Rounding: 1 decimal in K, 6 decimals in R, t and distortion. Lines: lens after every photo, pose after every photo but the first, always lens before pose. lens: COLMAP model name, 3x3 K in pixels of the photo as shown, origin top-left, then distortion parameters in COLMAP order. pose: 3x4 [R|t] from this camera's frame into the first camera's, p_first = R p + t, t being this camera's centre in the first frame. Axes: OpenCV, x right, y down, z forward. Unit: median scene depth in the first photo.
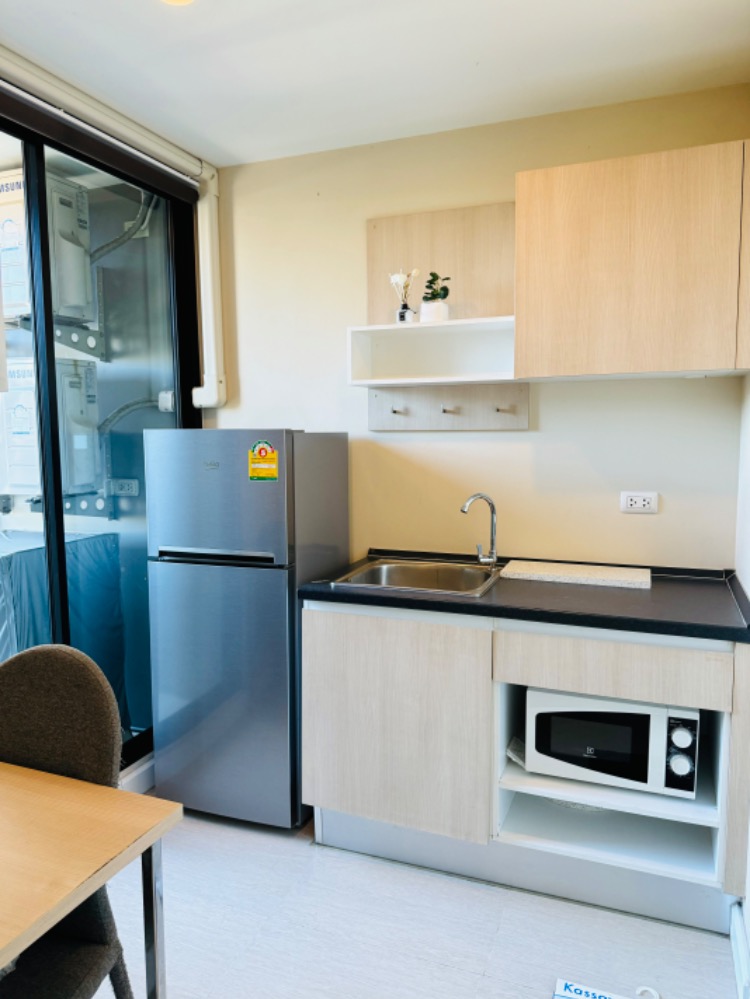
lens RADIAL K [[725.7, 0, 364.6], [0, 725.7, 496.8], [0, 0, 1]] dist [0.080210, -0.095168]
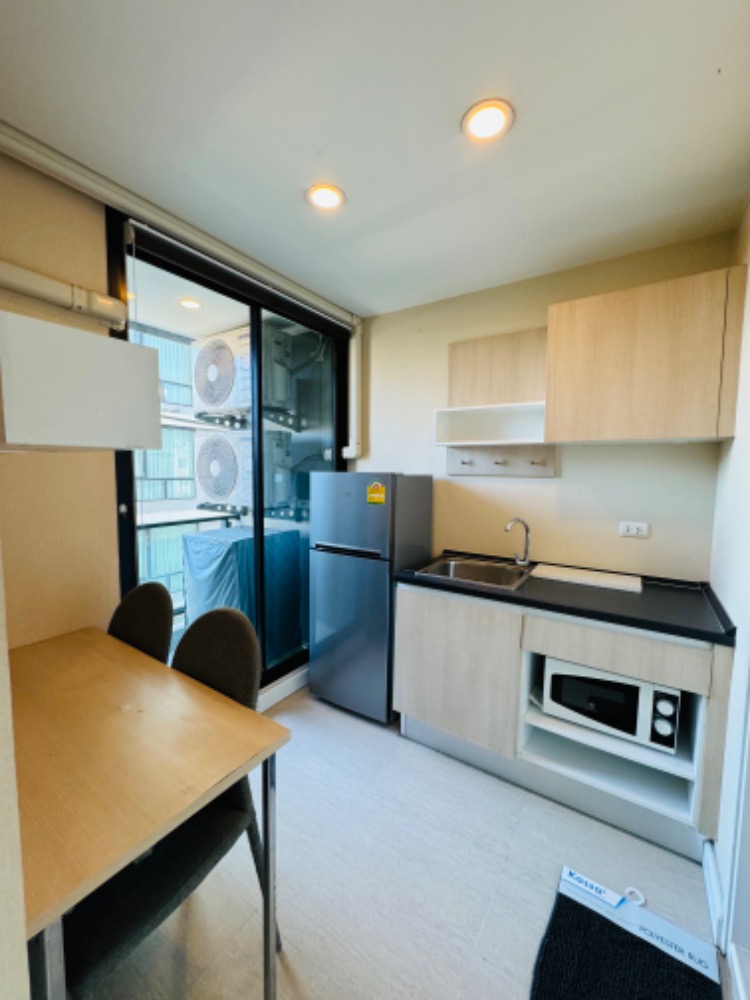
lens RADIAL K [[399.0, 0, 376.8], [0, 399.0, 500.5], [0, 0, 1]] dist [-0.001888, 0.000390]
pose [[0.980235, 0.034768, -0.194759, 0.032447], [-0.038501, 0.999140, -0.015414, -0.017793], [0.194056, 0.022608, 0.980730, 0.137191]]
